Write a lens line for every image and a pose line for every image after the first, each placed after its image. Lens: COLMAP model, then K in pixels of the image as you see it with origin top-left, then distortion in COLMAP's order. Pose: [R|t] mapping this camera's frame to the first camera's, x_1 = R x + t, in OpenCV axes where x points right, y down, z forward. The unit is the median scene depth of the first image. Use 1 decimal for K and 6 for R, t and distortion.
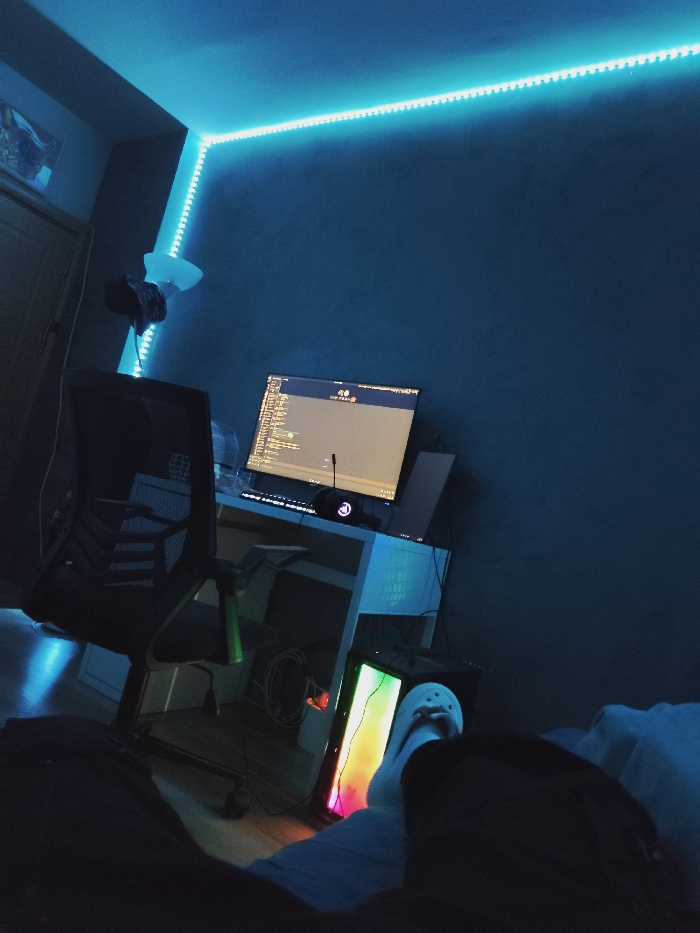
lens RADIAL K [[650.7, 0, 350.0], [0, 650.7, 466.5], [0, 0, 1]] dist [0.004556, 0.004507]
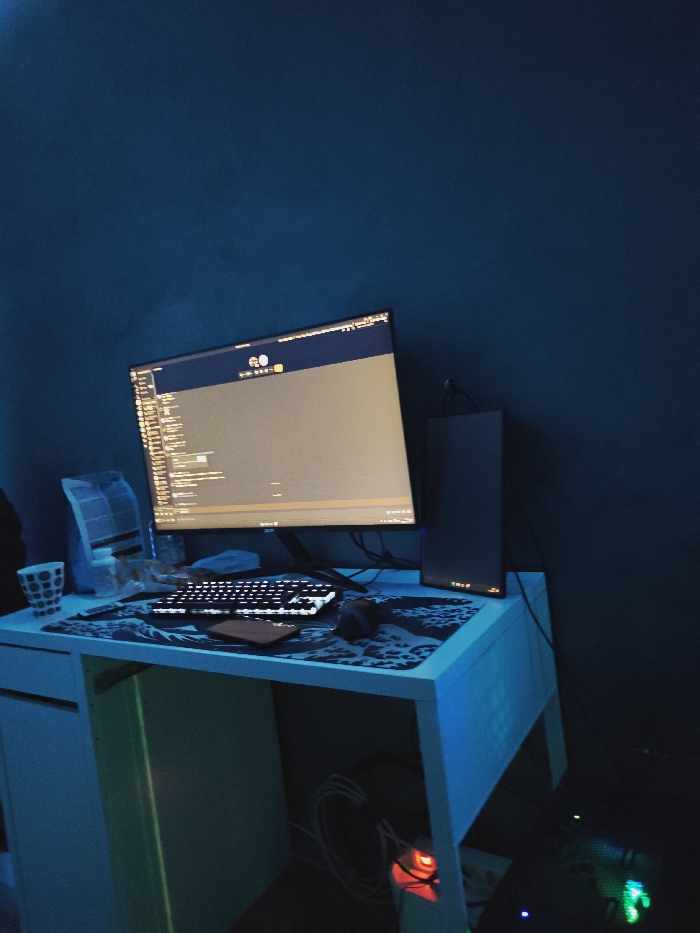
lens RADIAL K [[650.7, 0, 350.0], [0, 650.7, 466.5], [0, 0, 1]] dist [0.004556, 0.004507]
pose [[0.932145, -0.362036, 0.005990, 0.025872], [0.356425, 0.920360, 0.160929, -0.086386], [-0.063775, -0.147875, 0.986948, 0.406763]]
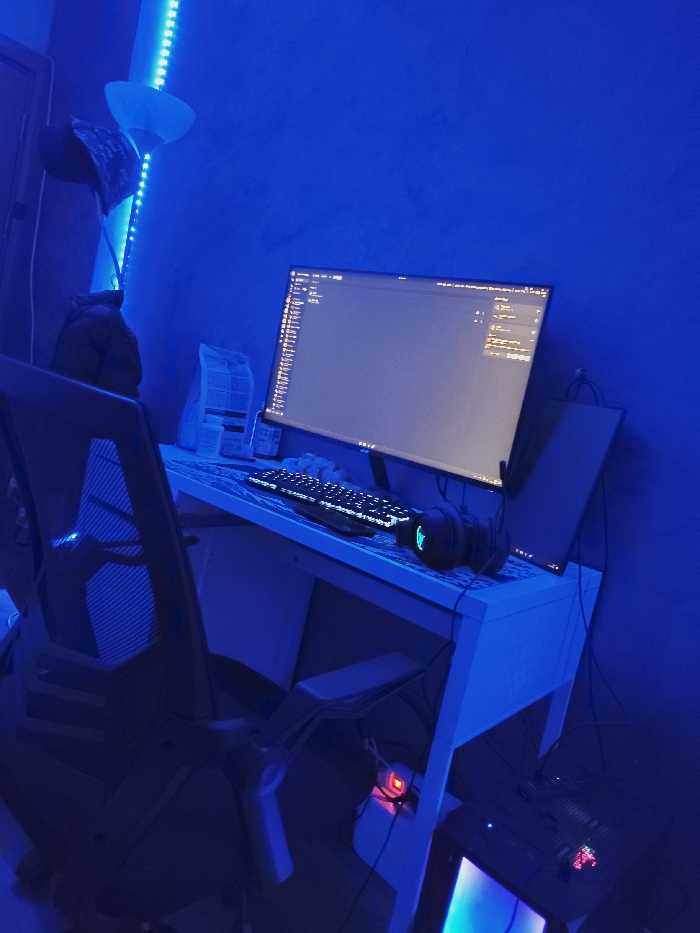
lens RADIAL K [[647.5, 0, 350.0], [0, 647.5, 466.5], [0, 0, 1]] dist [-0.000454, -0.002713]
pose [[0.994579, -0.018052, -0.102406, -0.007226], [0.036439, 0.982874, 0.180638, -0.065288], [0.097392, -0.183391, 0.978204, 0.365855]]
